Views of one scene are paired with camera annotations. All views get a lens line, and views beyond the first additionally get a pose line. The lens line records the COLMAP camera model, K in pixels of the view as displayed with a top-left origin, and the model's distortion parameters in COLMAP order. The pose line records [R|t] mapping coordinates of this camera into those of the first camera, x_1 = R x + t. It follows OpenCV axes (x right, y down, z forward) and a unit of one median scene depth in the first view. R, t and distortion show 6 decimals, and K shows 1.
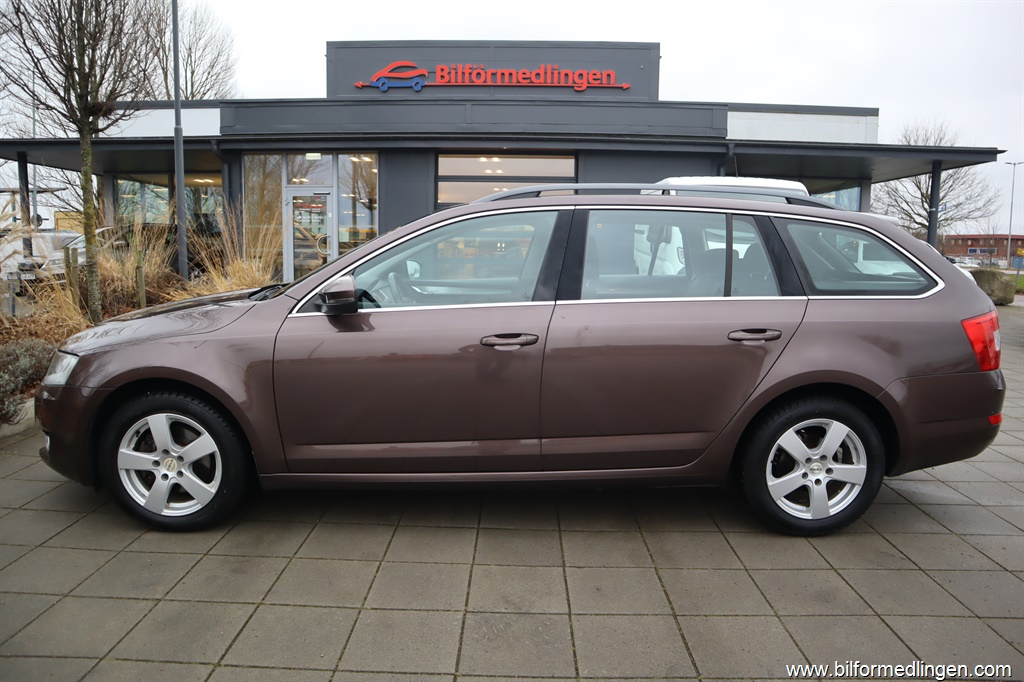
lens RADIAL K [[718.1, 0, 512.0], [0, 718.1, 341.0], [0, 0, 1]] dist [-0.133559, 0.079064]
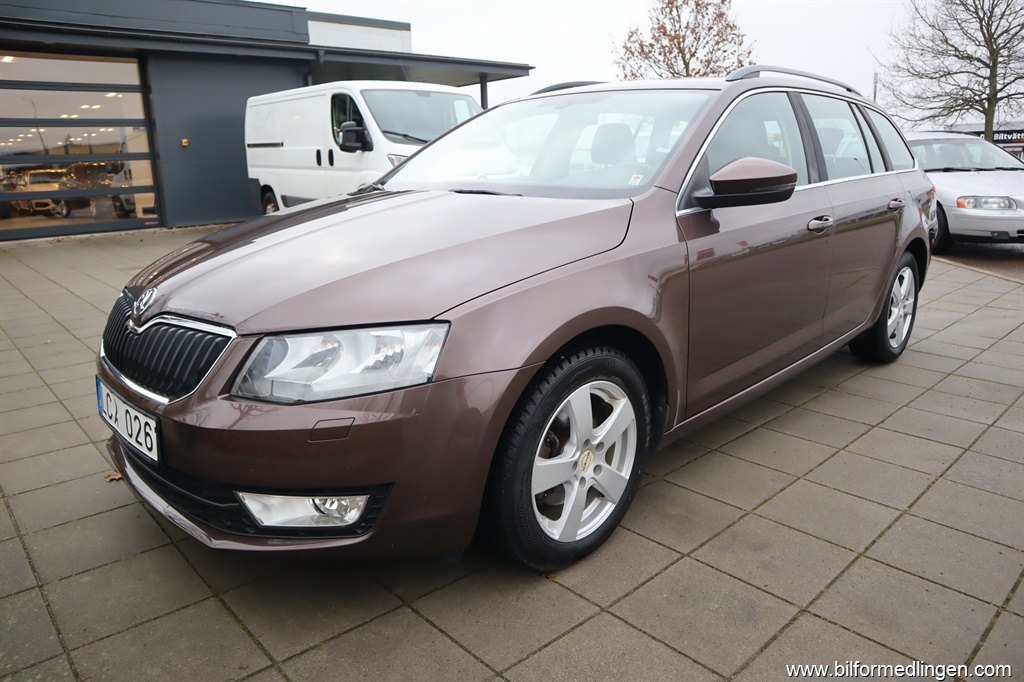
lens RADIAL K [[718.1, 0, 512.0], [0, 718.1, 341.0], [0, 0, 1]] dist [-0.133559, 0.079064]
pose [[0.723383, -0.195636, 0.662151, -0.924178], [0.123622, 0.980219, 0.154557, -0.040151], [-0.679290, -0.029947, 0.733259, 0.546551]]
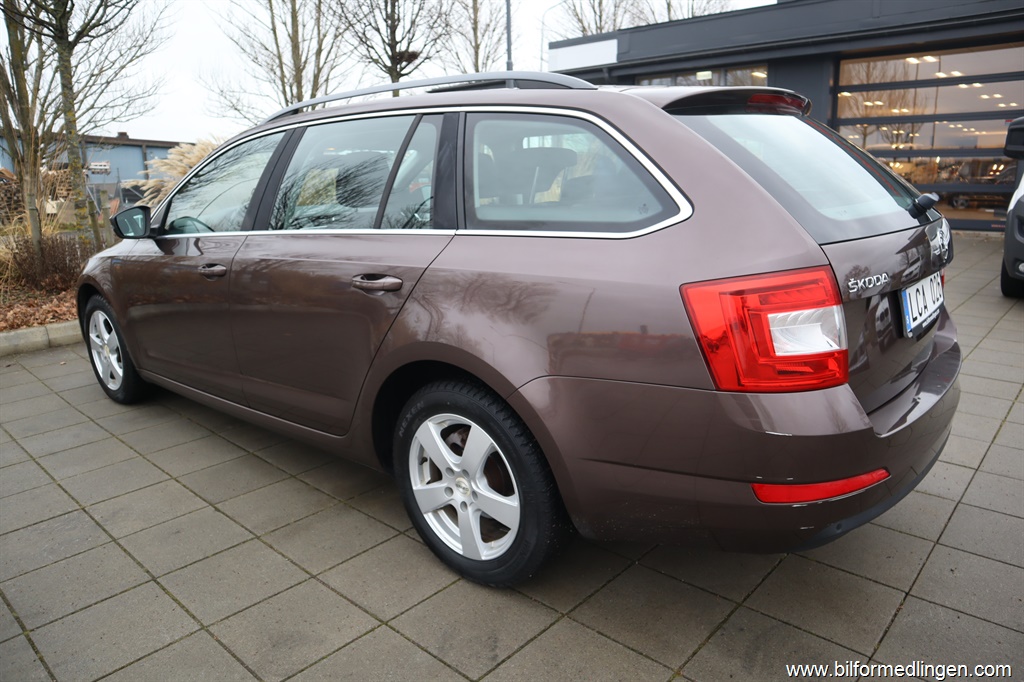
lens RADIAL K [[718.1, 0, 512.0], [0, 718.1, 341.0], [0, 0, 1]] dist [-0.133559, 0.079064]
pose [[0.742976, 0.125200, -0.657504, 0.903238], [-0.057124, 0.990626, 0.124083, -0.045771], [0.666876, -0.054632, 0.743163, 0.520660]]
